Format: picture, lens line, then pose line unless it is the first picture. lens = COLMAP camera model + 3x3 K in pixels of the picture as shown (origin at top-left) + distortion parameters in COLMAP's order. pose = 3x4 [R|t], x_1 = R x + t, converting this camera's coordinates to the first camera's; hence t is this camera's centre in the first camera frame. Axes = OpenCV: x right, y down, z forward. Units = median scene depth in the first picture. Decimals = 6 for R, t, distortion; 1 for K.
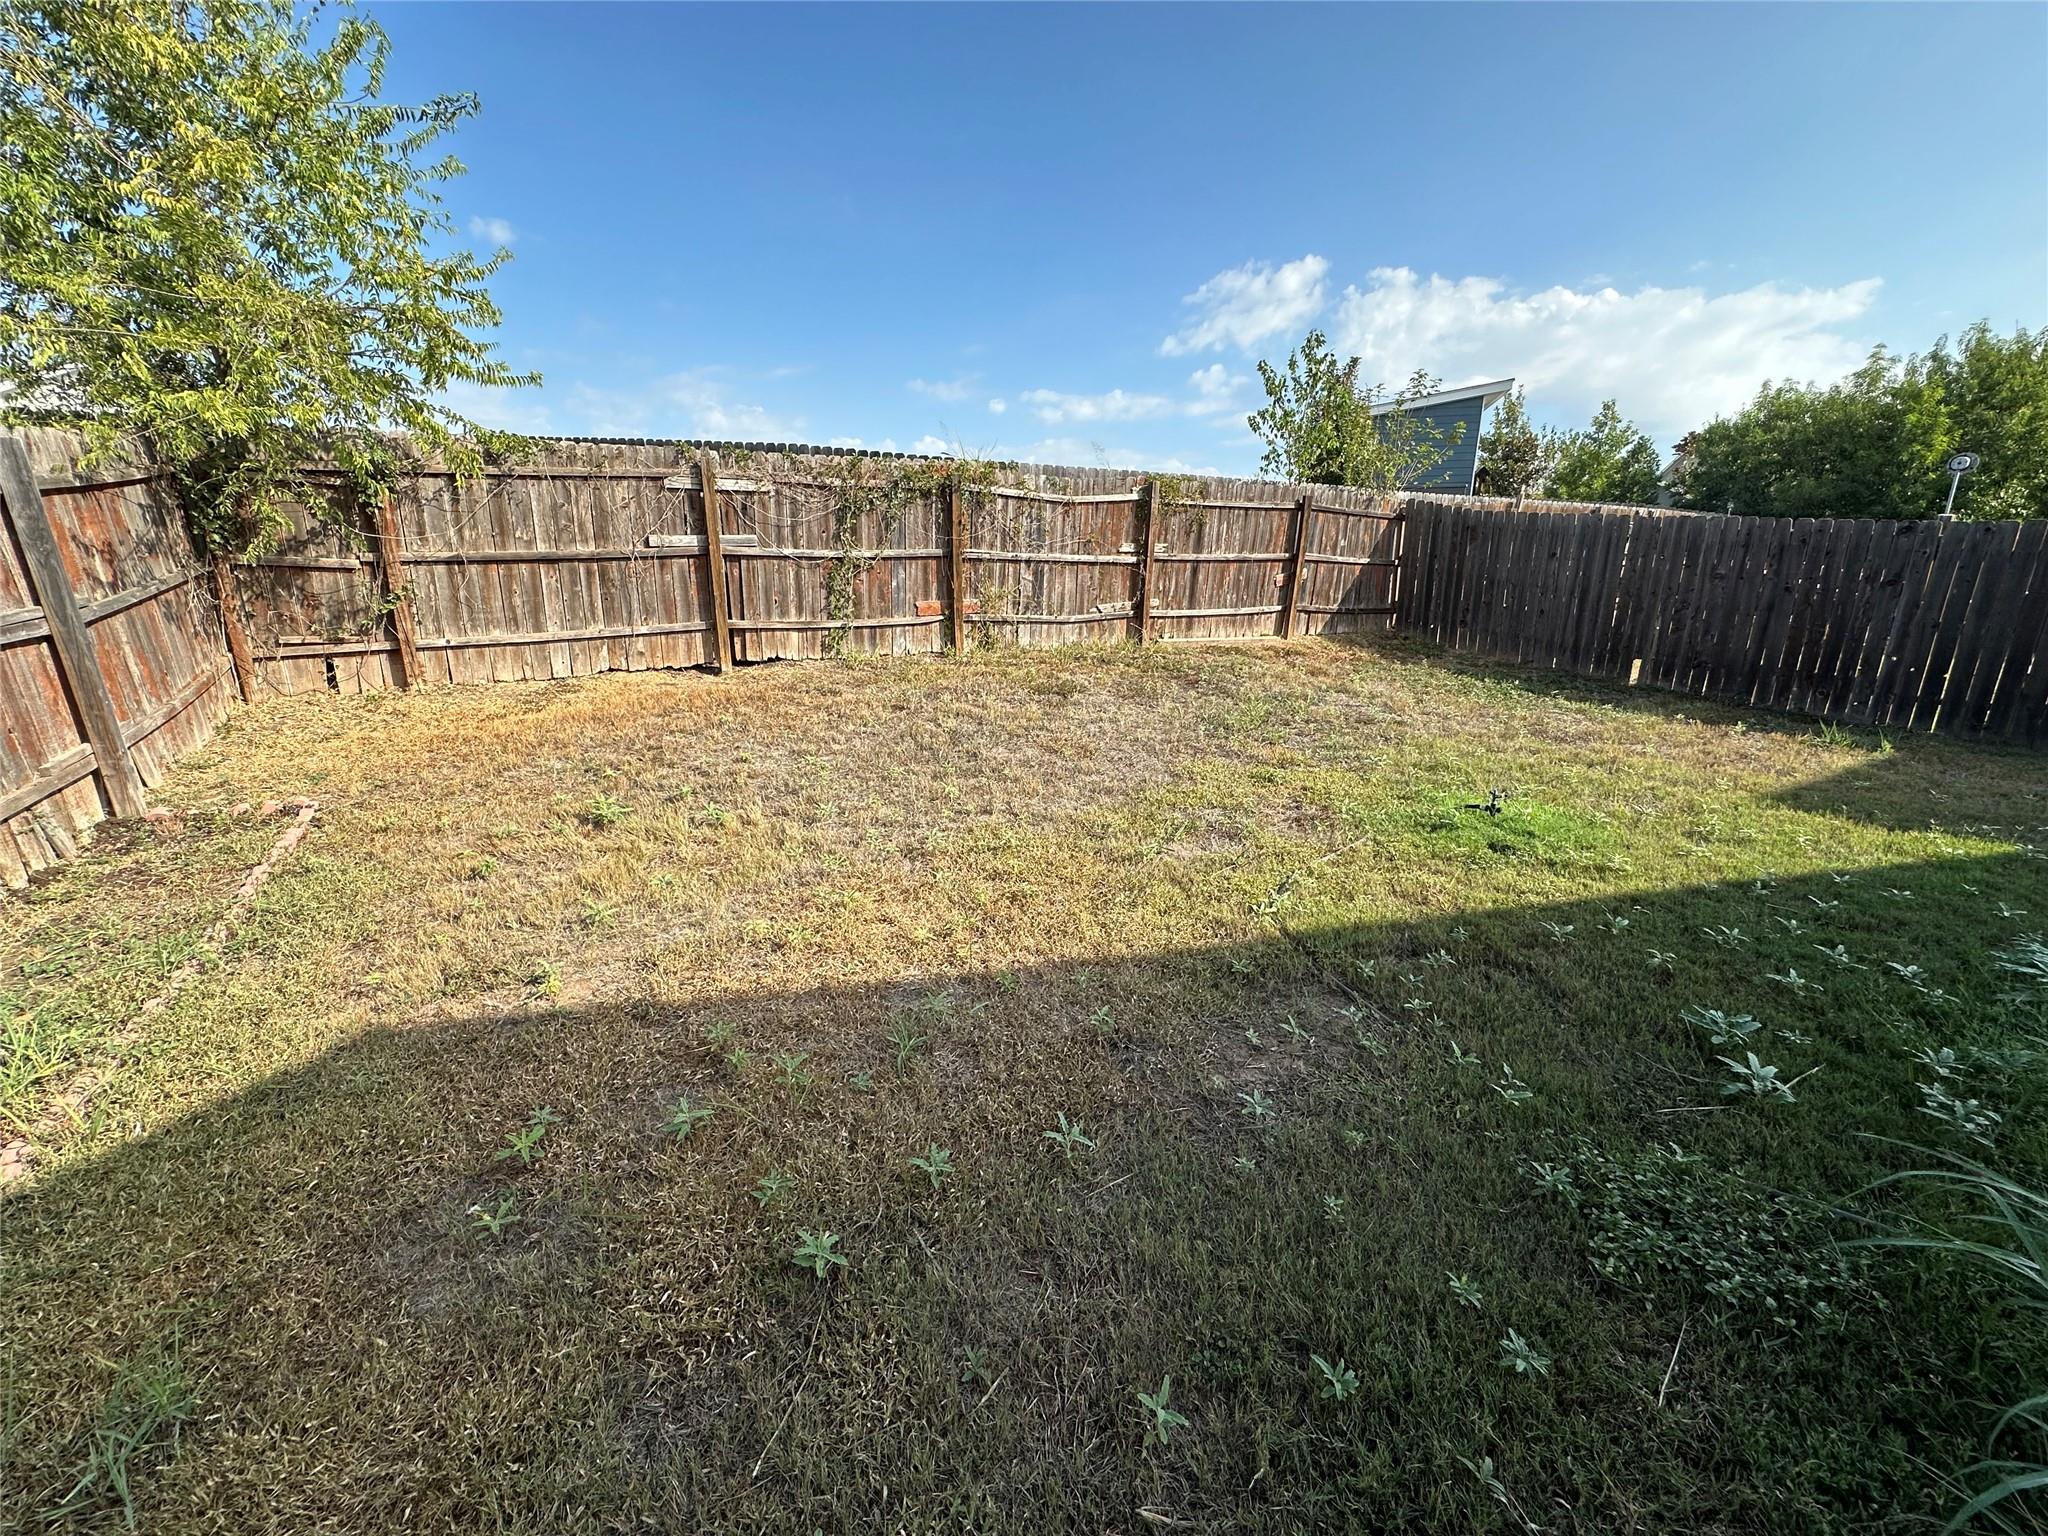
lens RADIAL K [[811.1, 0, 1024.3], [0, 811.1, 771.6], [0, 0, 1]] dist [-0.005287, 0.001174]
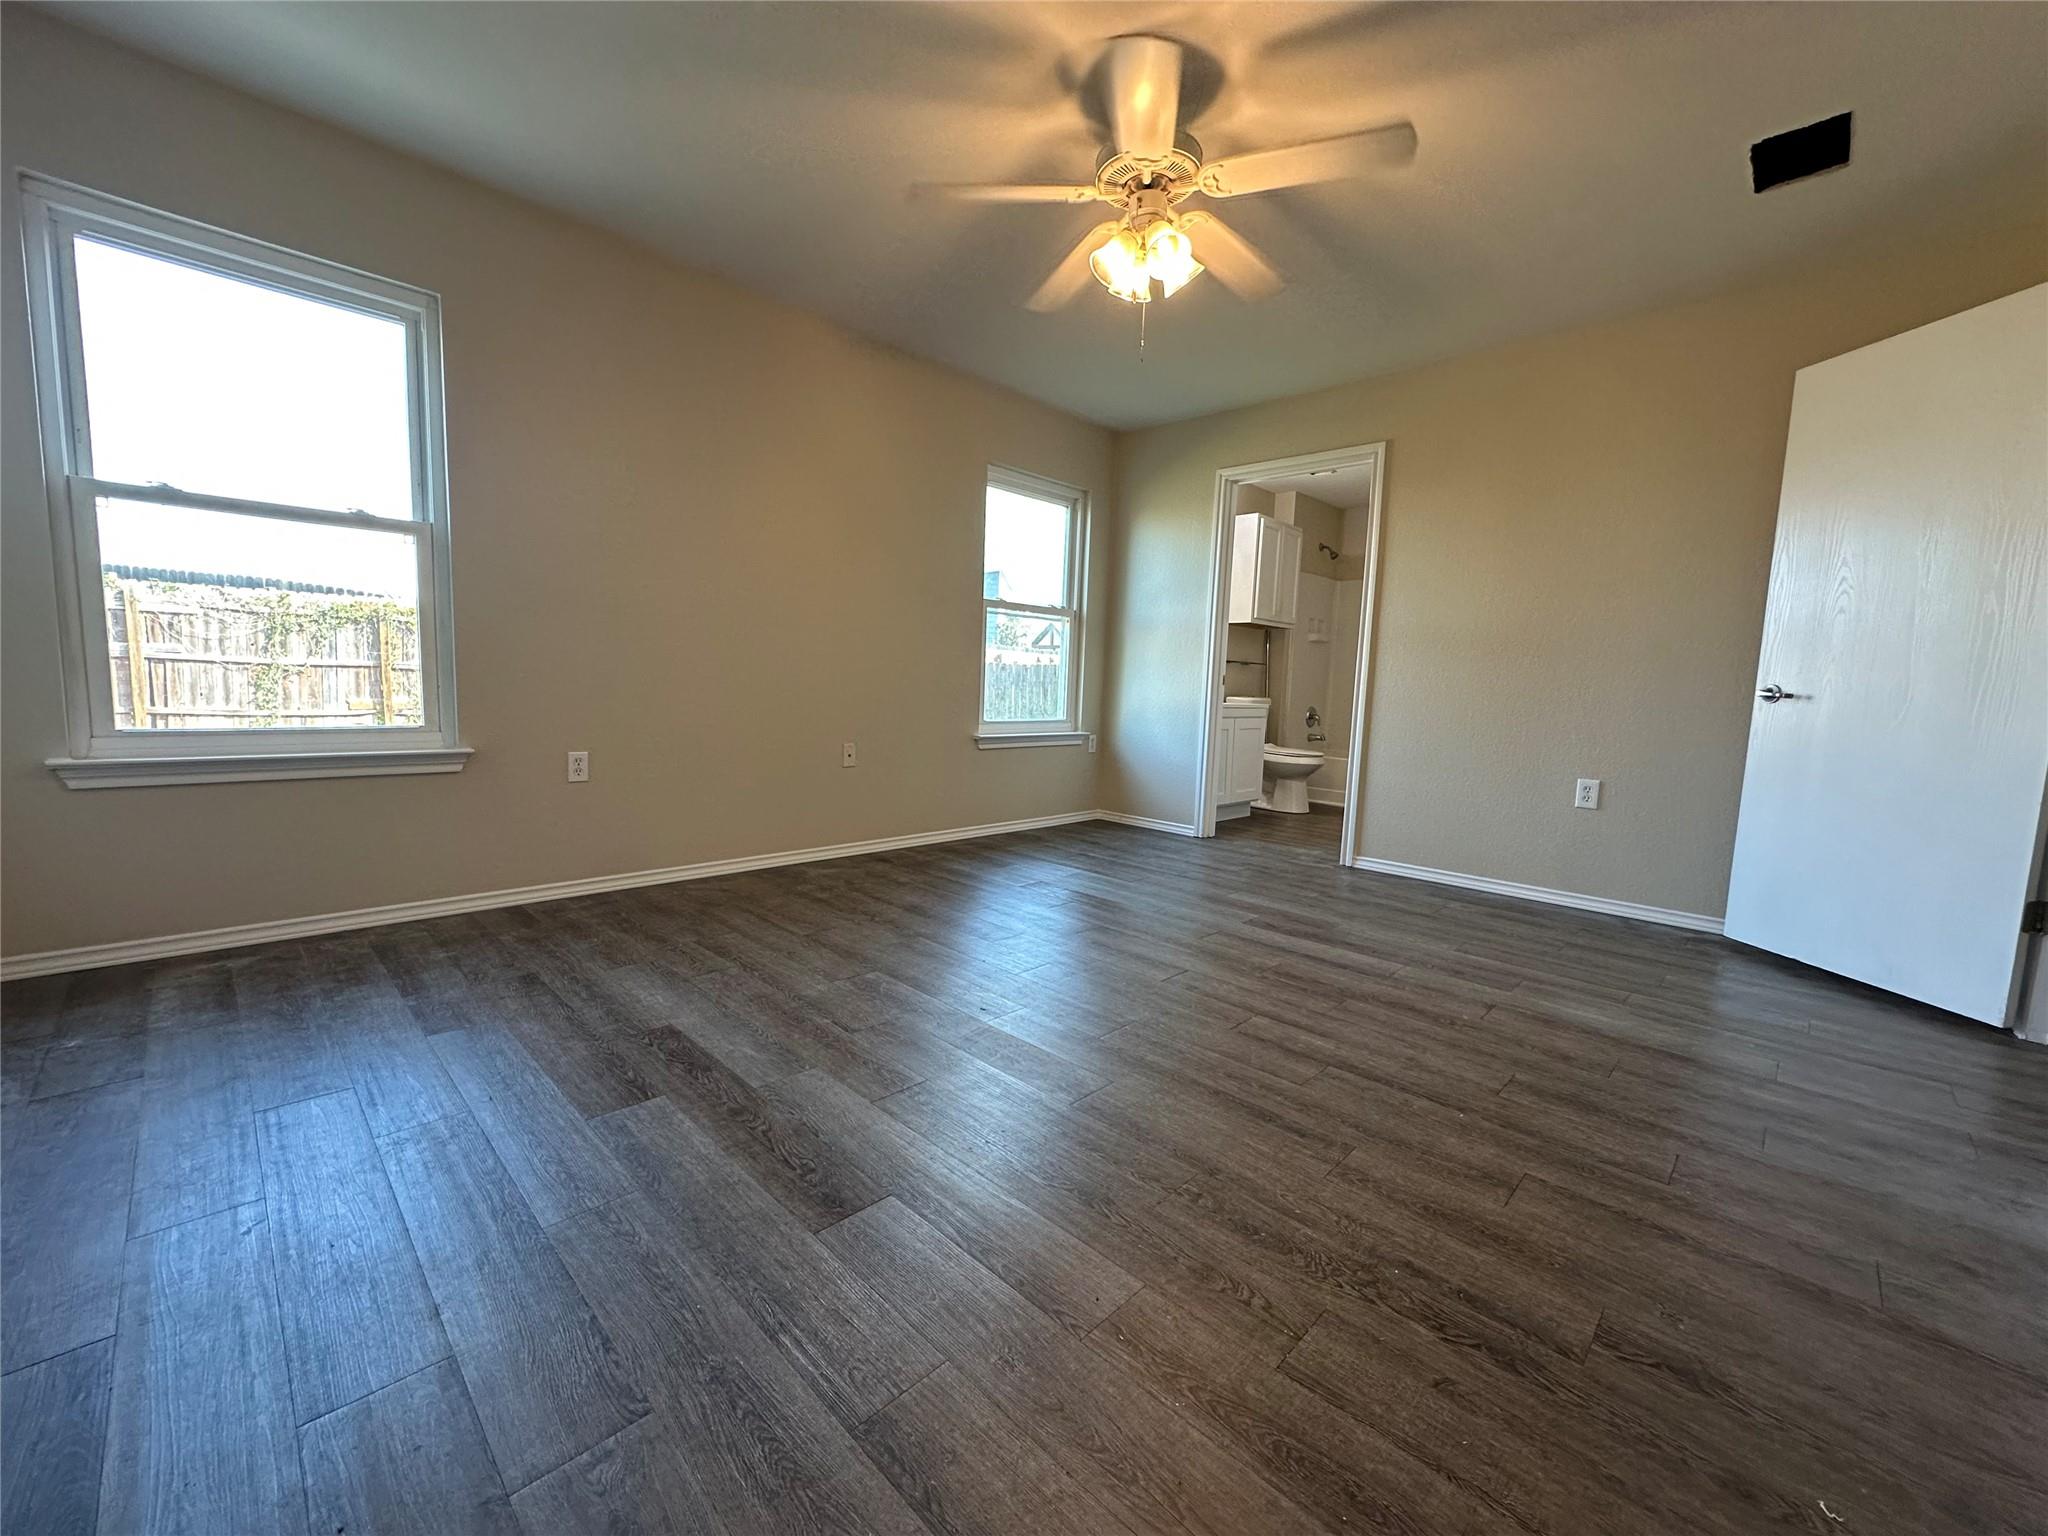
lens RADIAL K [[811.1, 0, 1025.0], [0, 811.1, 770.5], [0, 0, 1]] dist [-0.005287, 0.001174]
pose [[0.982511, 0.012043, 0.185814, 0.749409], [0.018937, 0.986270, -0.164053, 0.150232], [-0.185238, 0.164703, 0.968793, -0.487266]]
